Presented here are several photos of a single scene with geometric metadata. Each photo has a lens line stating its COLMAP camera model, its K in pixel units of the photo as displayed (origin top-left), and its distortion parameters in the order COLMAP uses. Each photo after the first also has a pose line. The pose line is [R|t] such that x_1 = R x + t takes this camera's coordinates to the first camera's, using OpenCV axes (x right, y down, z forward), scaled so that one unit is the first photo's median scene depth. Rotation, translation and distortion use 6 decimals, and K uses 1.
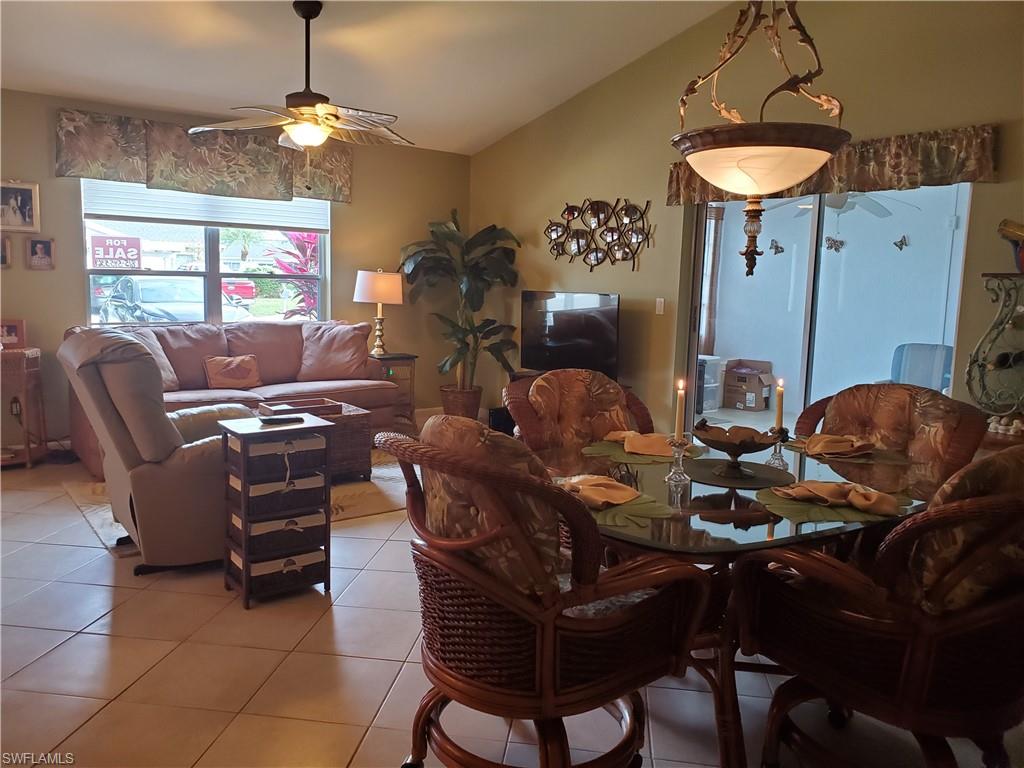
lens RADIAL K [[784.3, 0, 491.3], [0, 784.3, 368.8], [0, 0, 1]] dist [0.043200, -0.036644]
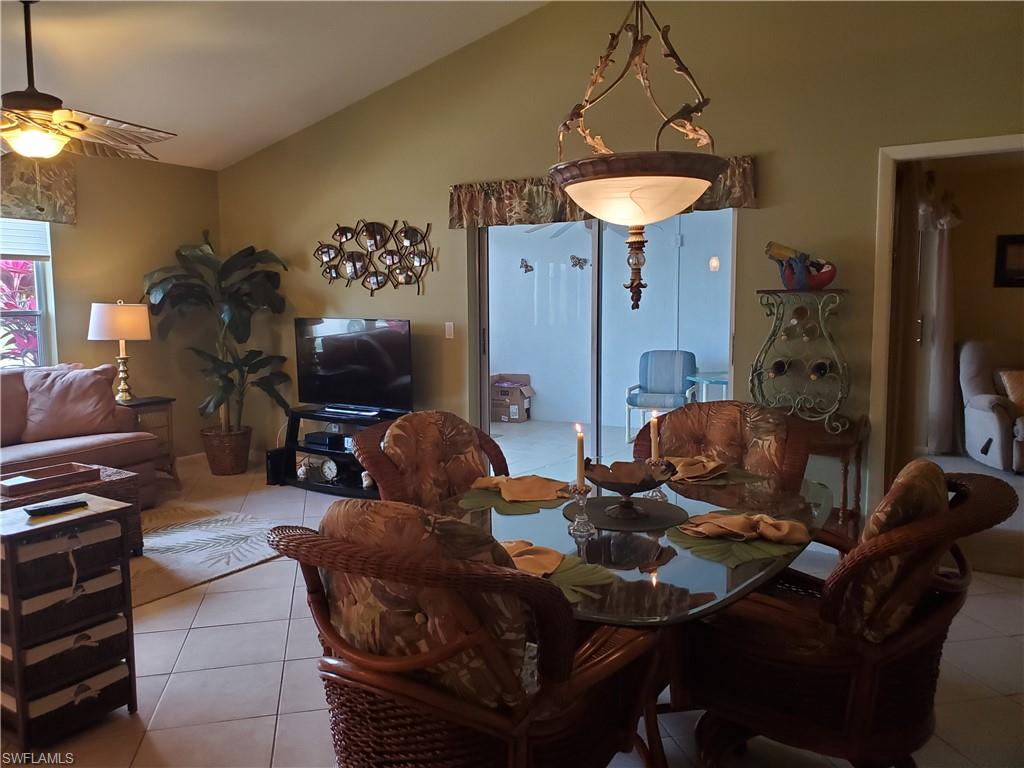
lens RADIAL K [[784.3, 0, 495.8], [0, 784.3, 372.4], [0, 0, 1]] dist [0.043200, -0.036644]
pose [[0.938241, -0.067976, 0.339240, -0.068893], [0.073141, 0.997319, -0.002445, -0.021173], [-0.338164, 0.027106, 0.940697, 0.065283]]
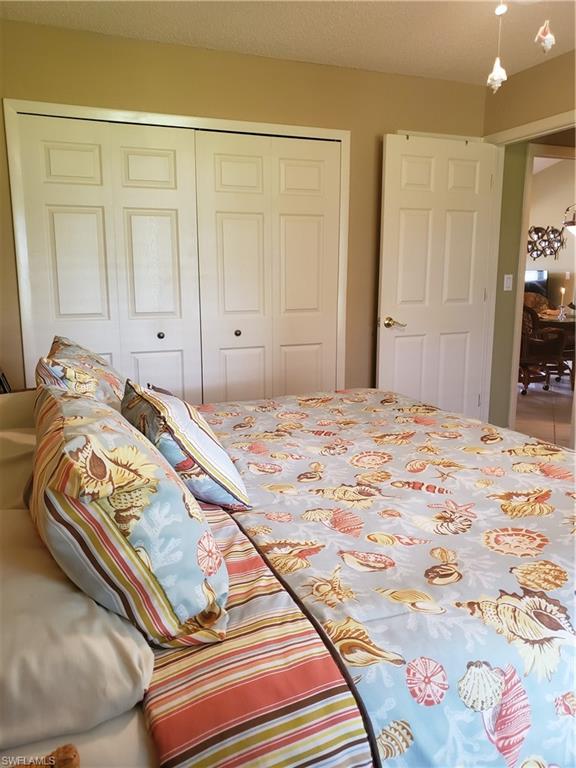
lens RADIAL K [[588.3, 0, 293.1], [0, 588.3, 375.9], [0, 0, 1]] dist [0.043200, -0.036644]
pose [[0.969333, 0.009663, -0.245561, -0.125005], [0.005249, 0.998185, 0.060001, 0.101961], [0.245695, -0.059450, 0.967522, -0.846353]]
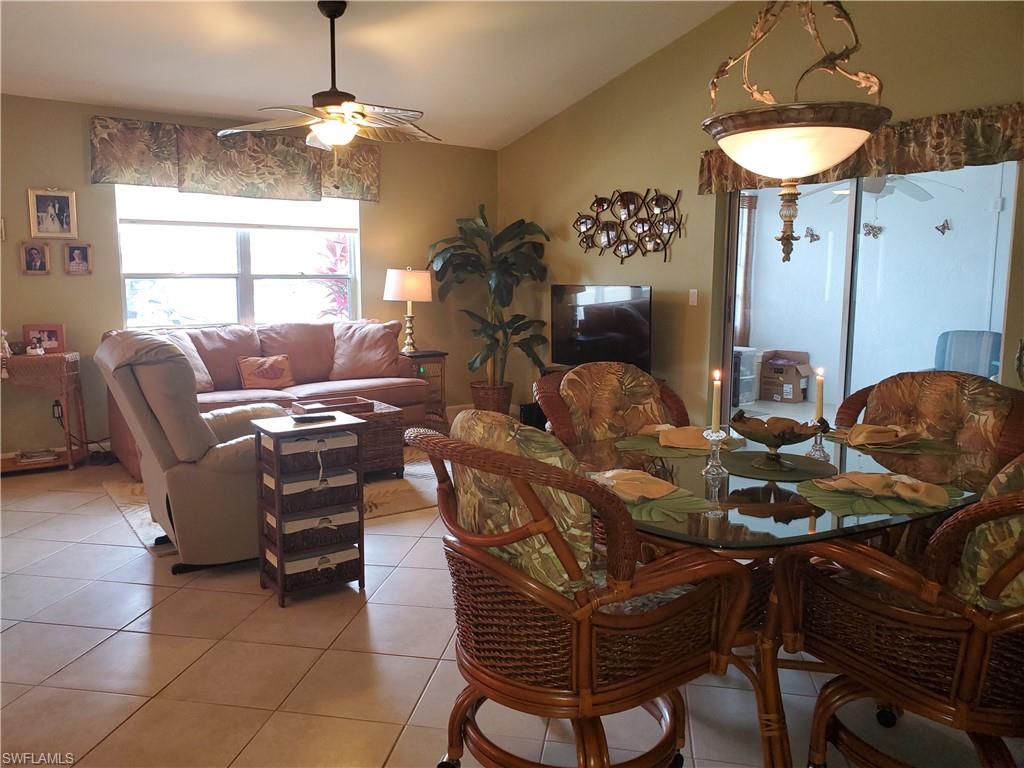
lens RADIAL K [[784.3, 0, 487.3], [0, 784.3, 368.5], [0, 0, 1]] dist [0.043200, -0.036644]
pose [[0.998800, -0.018313, -0.045430, 0.000867], [0.018486, 0.999823, 0.003376, 0.001335], [0.045360, -0.004211, 0.998962, 0.005747]]
